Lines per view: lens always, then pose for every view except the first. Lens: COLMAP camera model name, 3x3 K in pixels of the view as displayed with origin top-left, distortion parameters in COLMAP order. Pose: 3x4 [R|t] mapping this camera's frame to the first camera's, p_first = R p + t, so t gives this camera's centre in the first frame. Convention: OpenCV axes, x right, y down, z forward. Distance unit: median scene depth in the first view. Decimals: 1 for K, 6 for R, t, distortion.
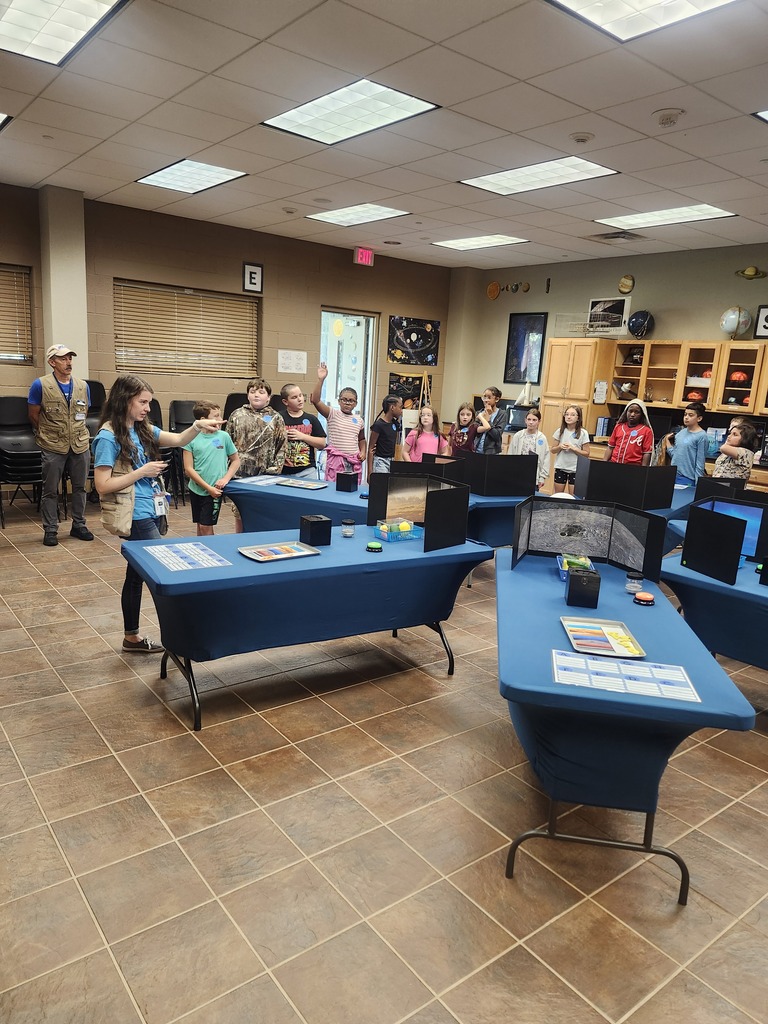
lens RADIAL K [[709.7, 0, 384.0], [0, 709.7, 512.0], [0, 0, 1]] dist [0.061143, -0.086026]
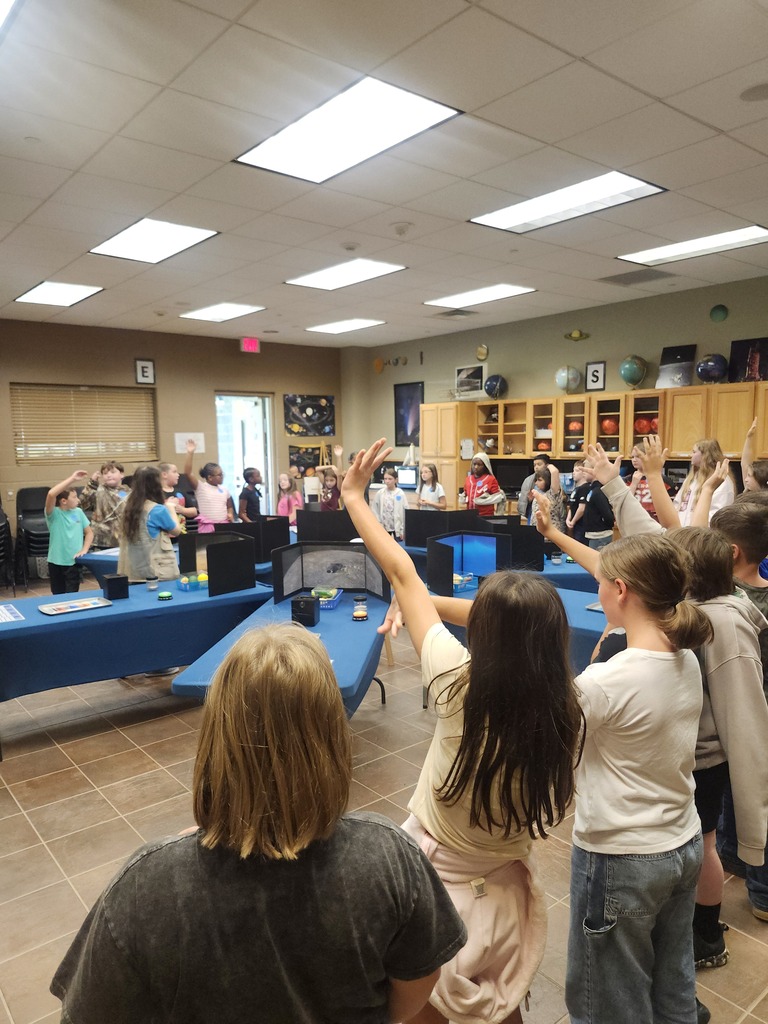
lens RADIAL K [[709.7, 0, 384.0], [0, 709.7, 512.0], [0, 0, 1]] dist [0.061143, -0.086026]
pose [[0.996566, -0.080154, 0.020797, 0.145574], [0.081764, 0.992216, -0.093921, 0.022463], [-0.013107, 0.095299, 0.995362, -0.086616]]
